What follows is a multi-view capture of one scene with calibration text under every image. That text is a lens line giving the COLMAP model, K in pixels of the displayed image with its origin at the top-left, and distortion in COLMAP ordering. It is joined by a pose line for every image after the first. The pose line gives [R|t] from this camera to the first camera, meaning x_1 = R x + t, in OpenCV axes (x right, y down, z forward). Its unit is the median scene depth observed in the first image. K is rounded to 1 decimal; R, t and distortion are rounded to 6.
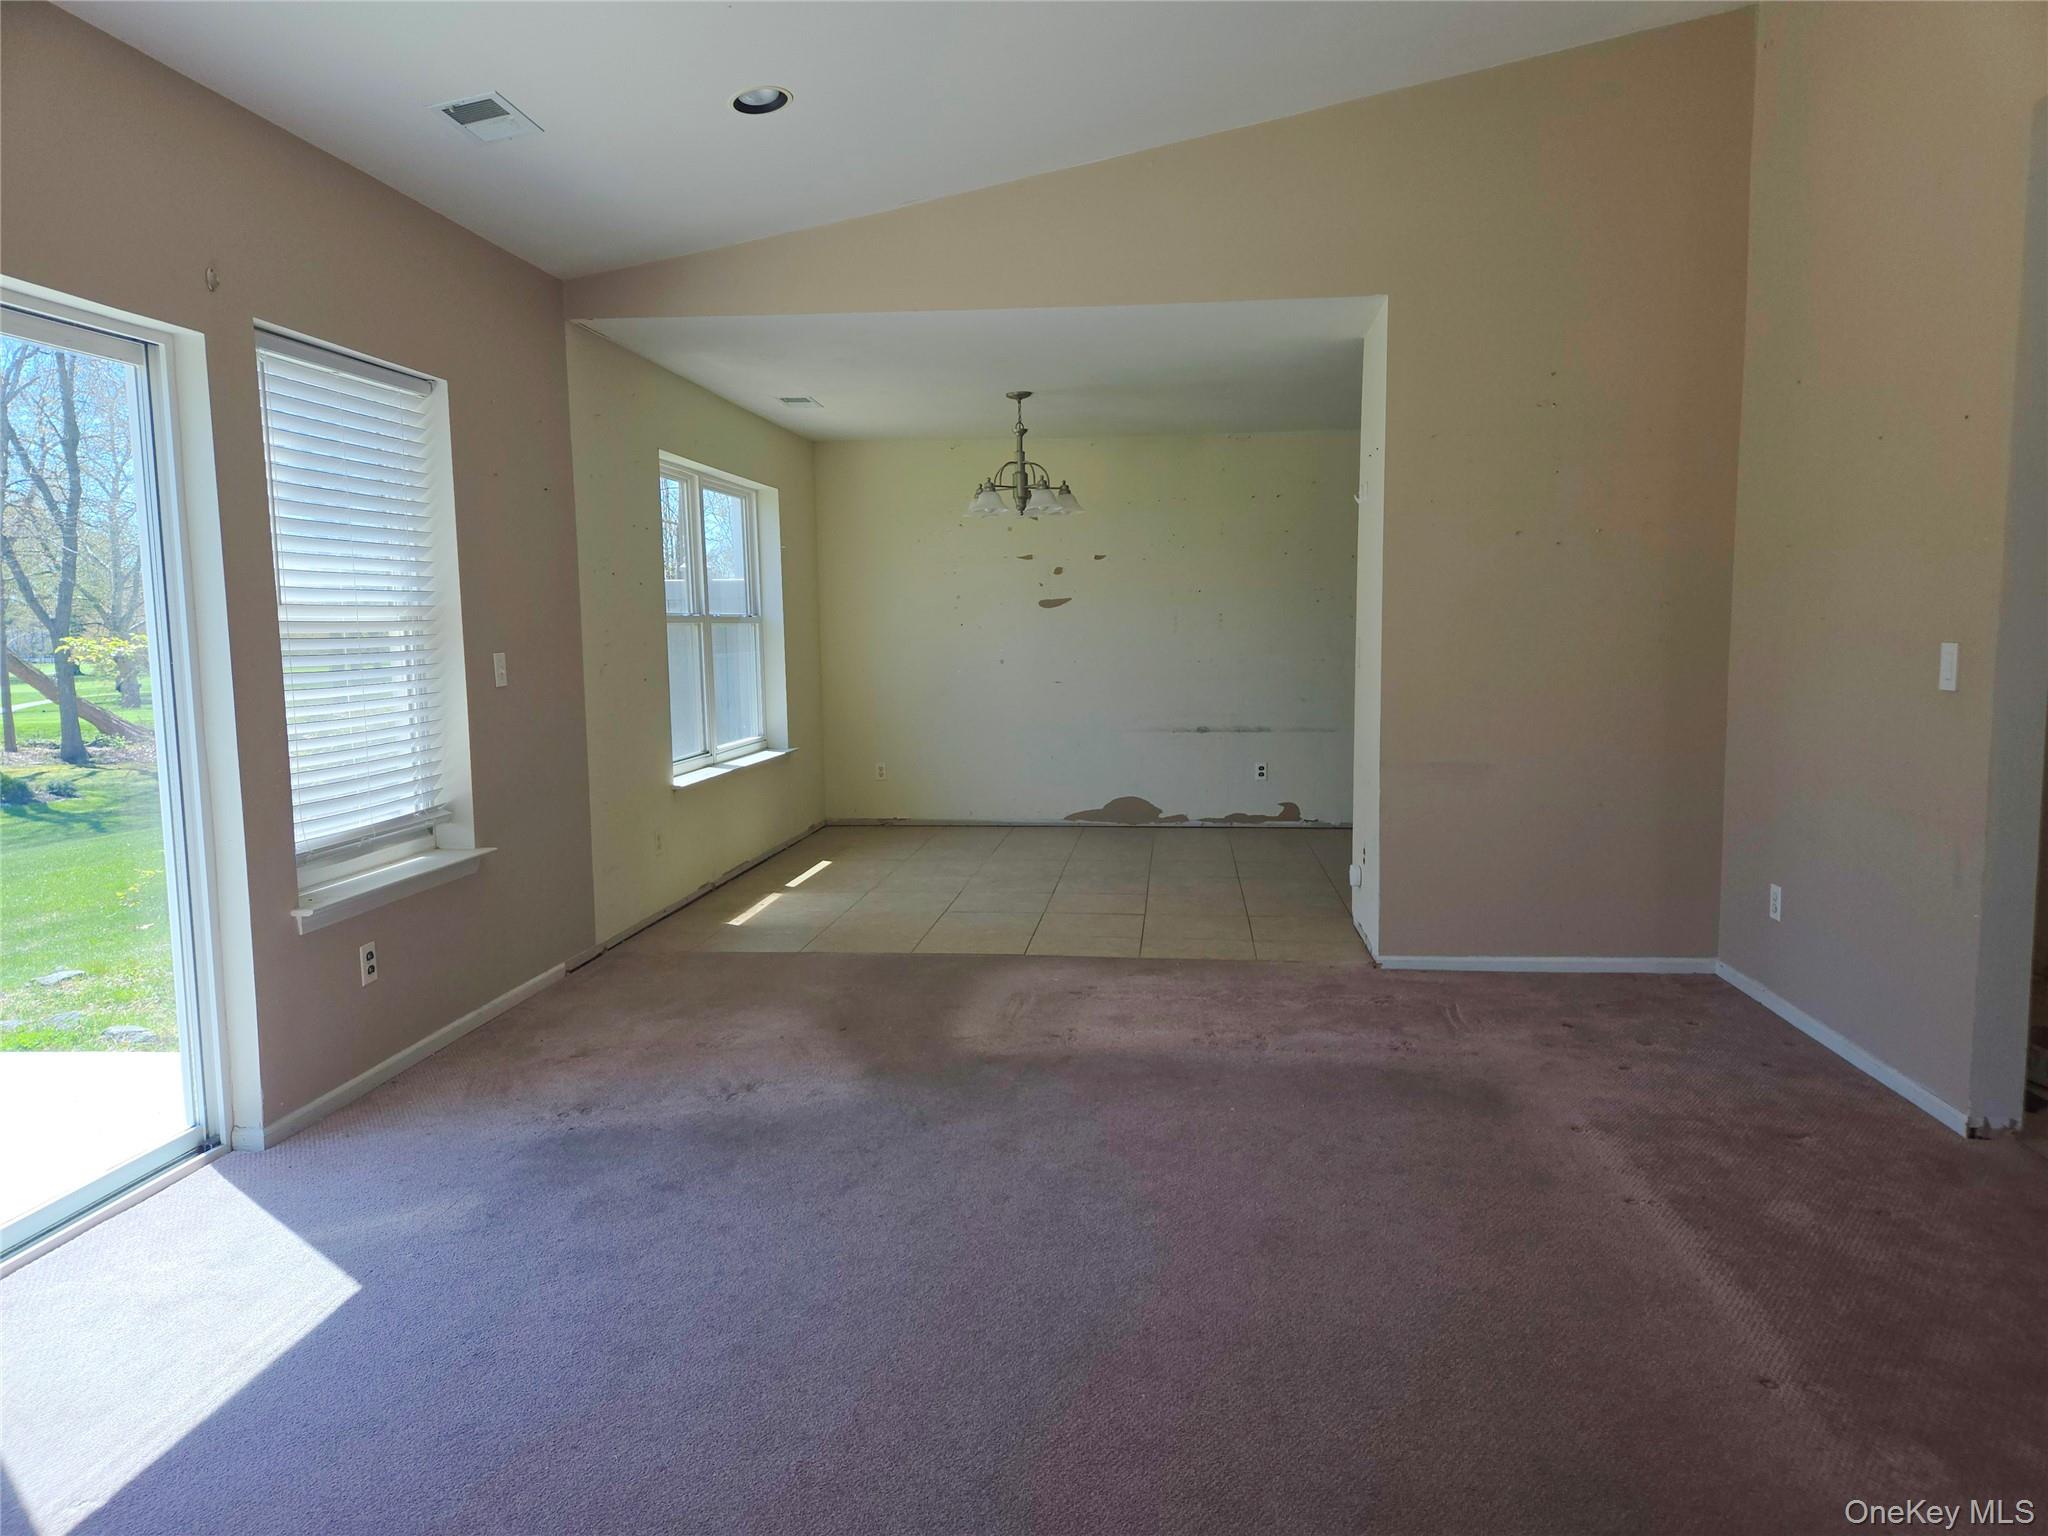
lens RADIAL K [[1359.1, 0, 1036.7], [0, 1359.1, 776.6], [0, 0, 1]] dist [0.079300, -0.061257]
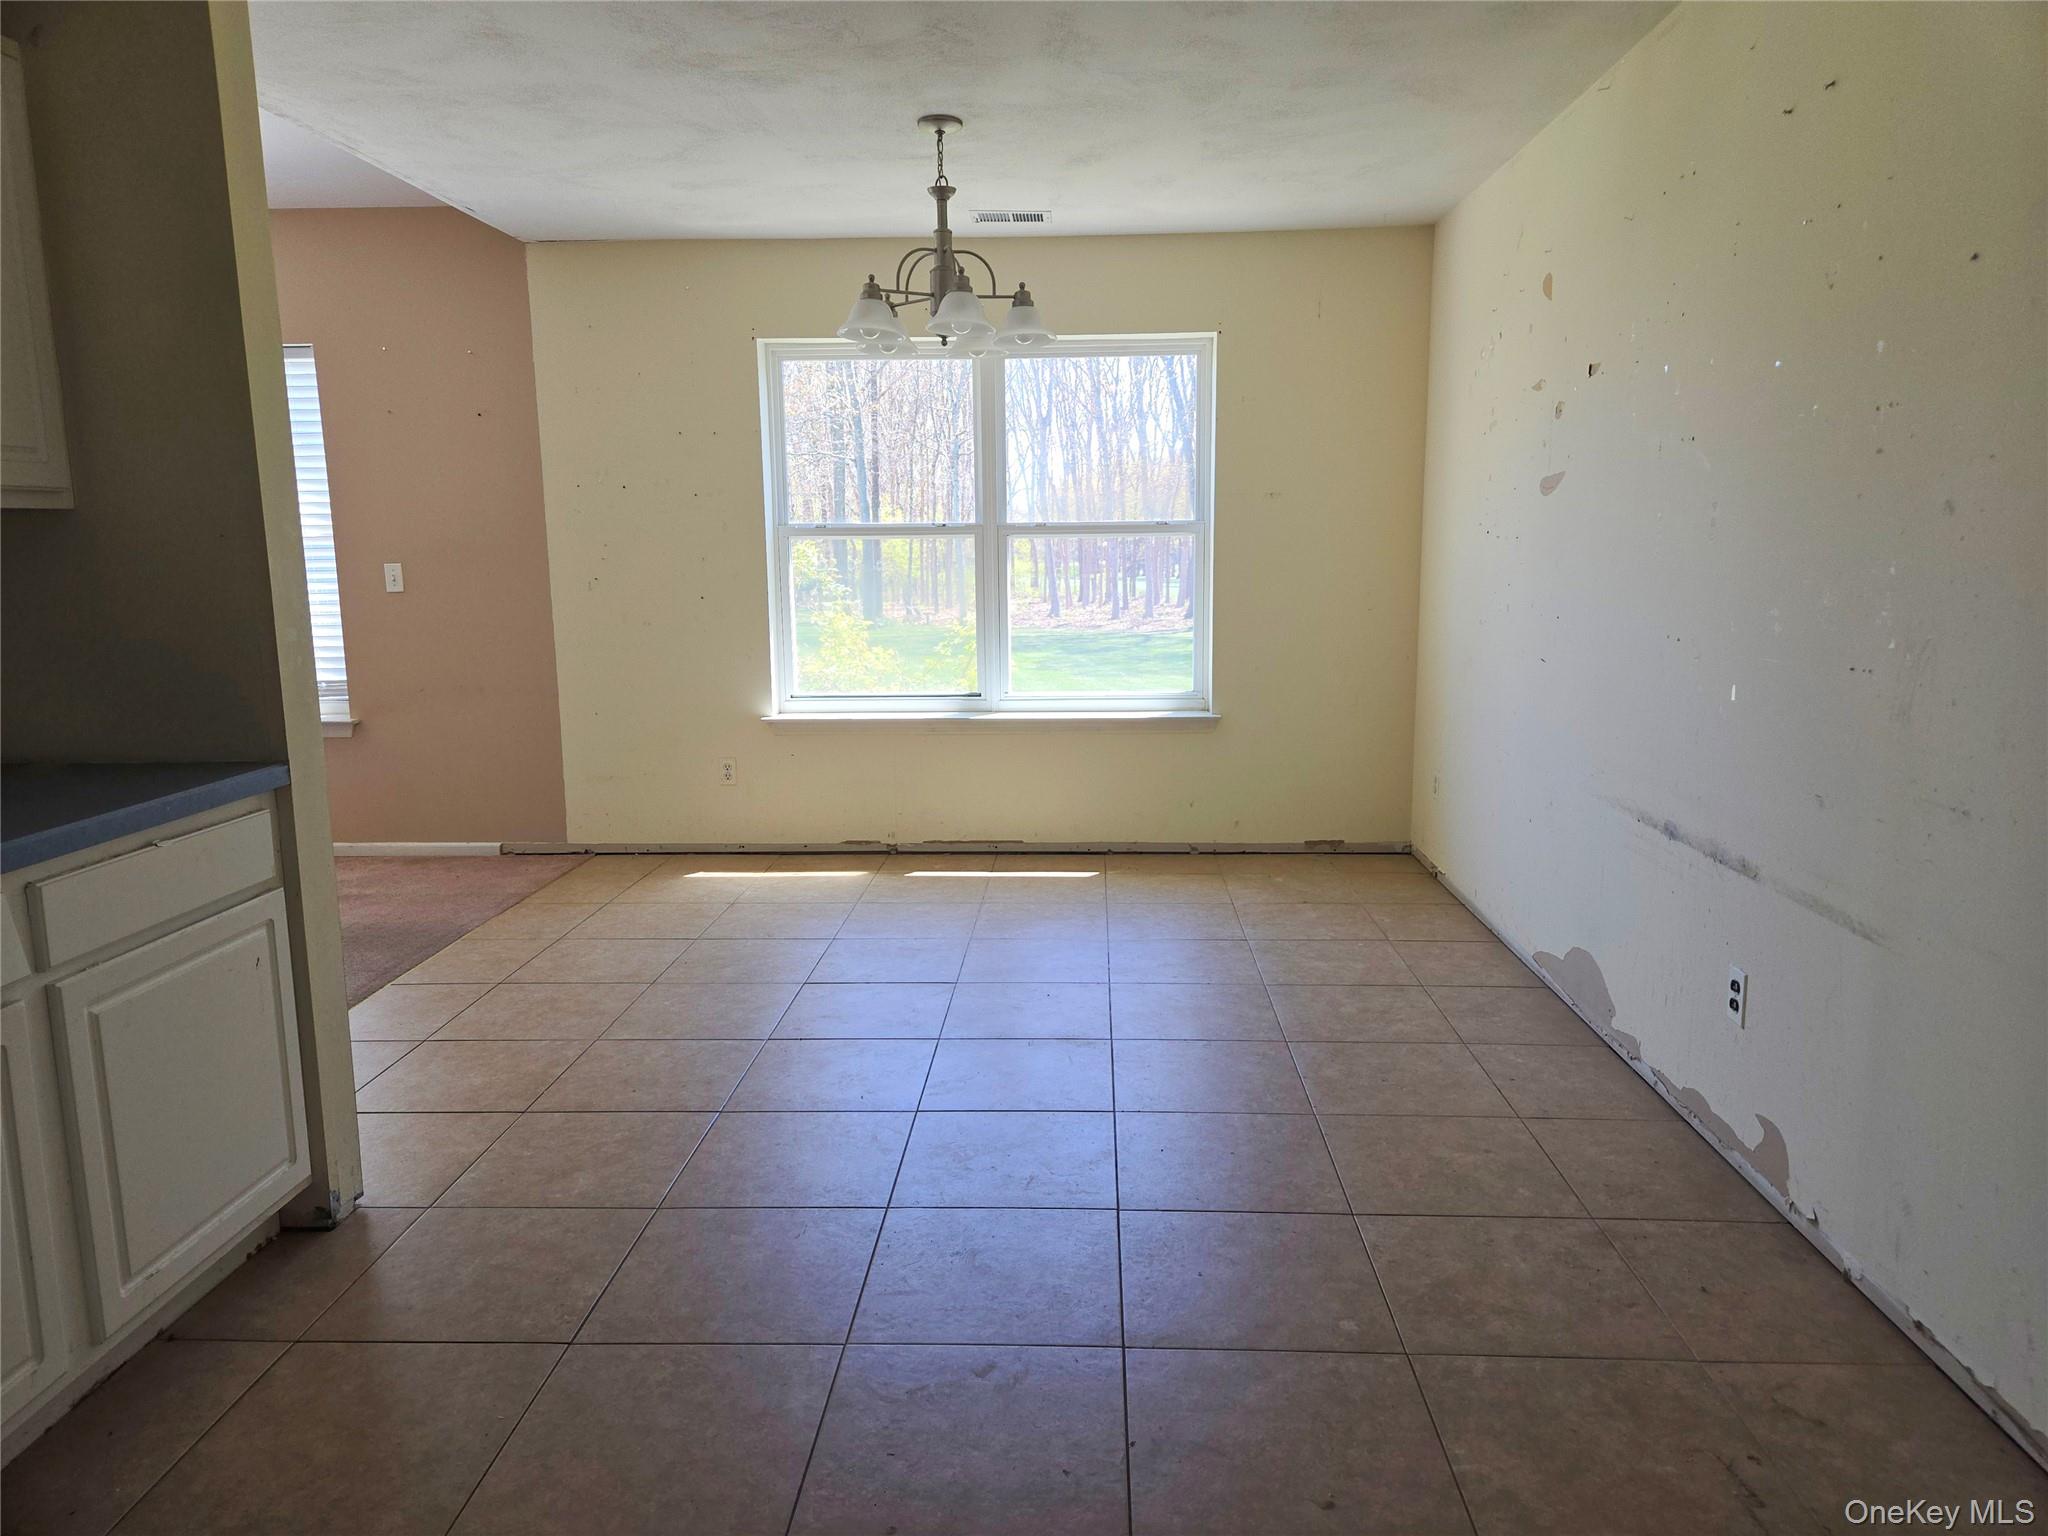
lens RADIAL K [[1359.1, 0, 1036.7], [0, 1359.1, 776.6], [0, 0, 1]] dist [0.079300, -0.061257]
pose [[0.065265, 0.180803, -0.981352, 0.504892], [-0.102904, 0.979424, 0.173604, -0.102455], [0.992548, 0.089655, 0.082527, 0.869387]]
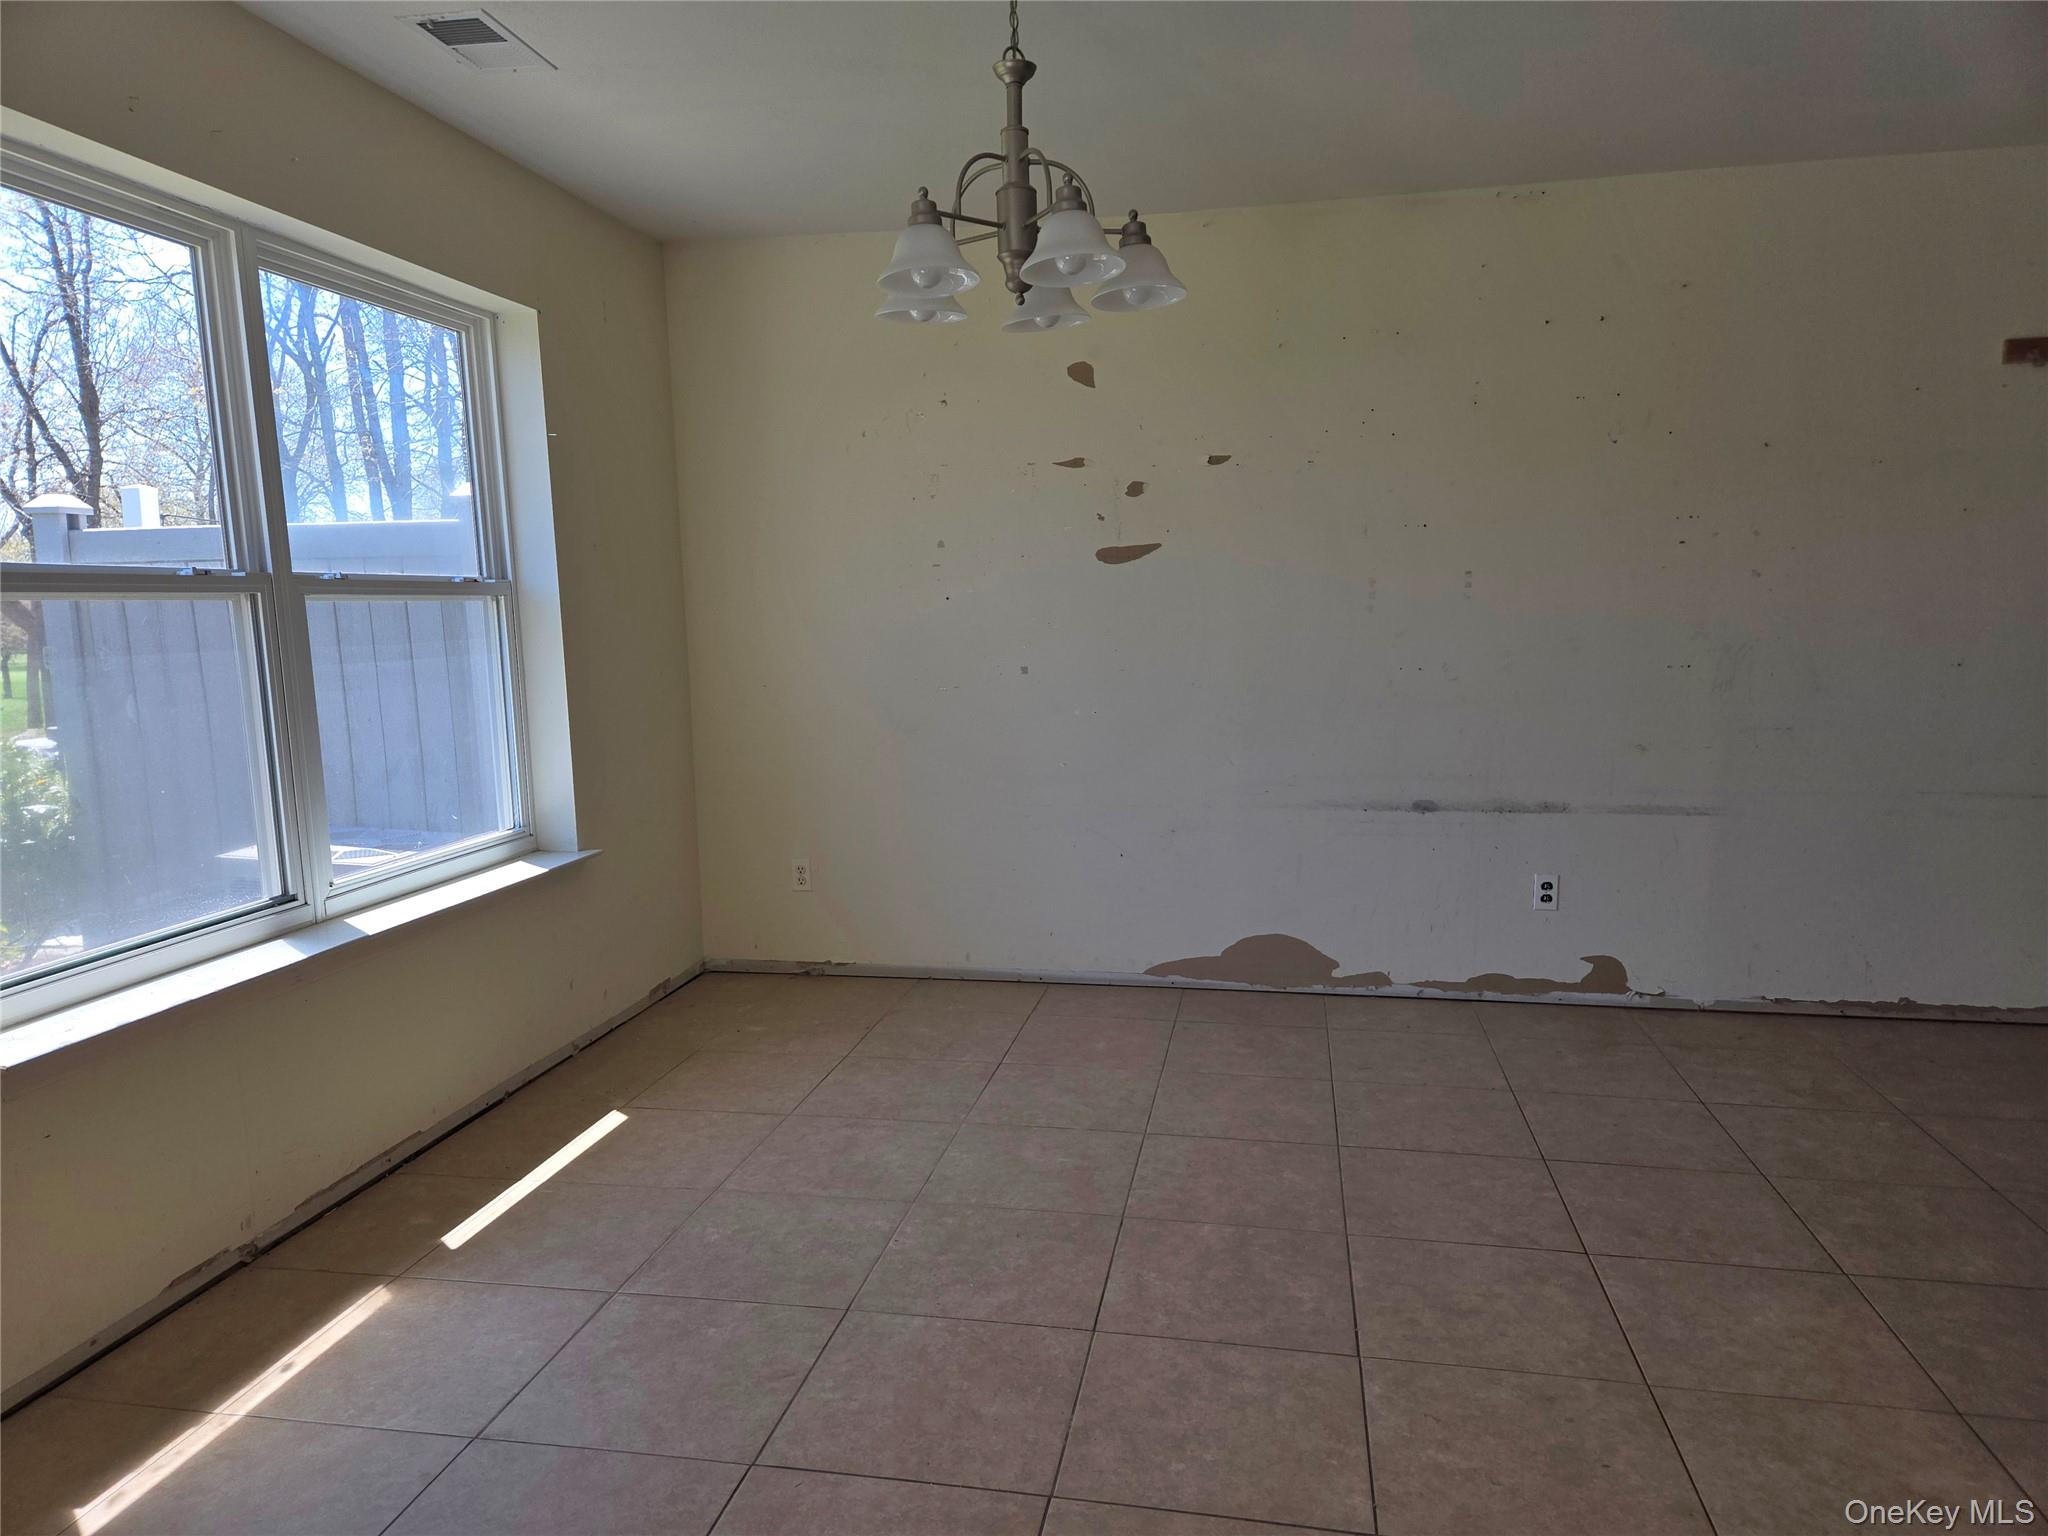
lens RADIAL K [[1366.6, 0, 1028.1], [0, 1366.6, 802.2], [0, 0, 1]] dist [0.074010, -0.060433]
pose [[0.996597, 0.006643, -0.082166, 0.020290], [-0.003908, 0.999434, 0.033405, -0.056579], [0.082341, -0.032970, 0.996059, 0.527914]]
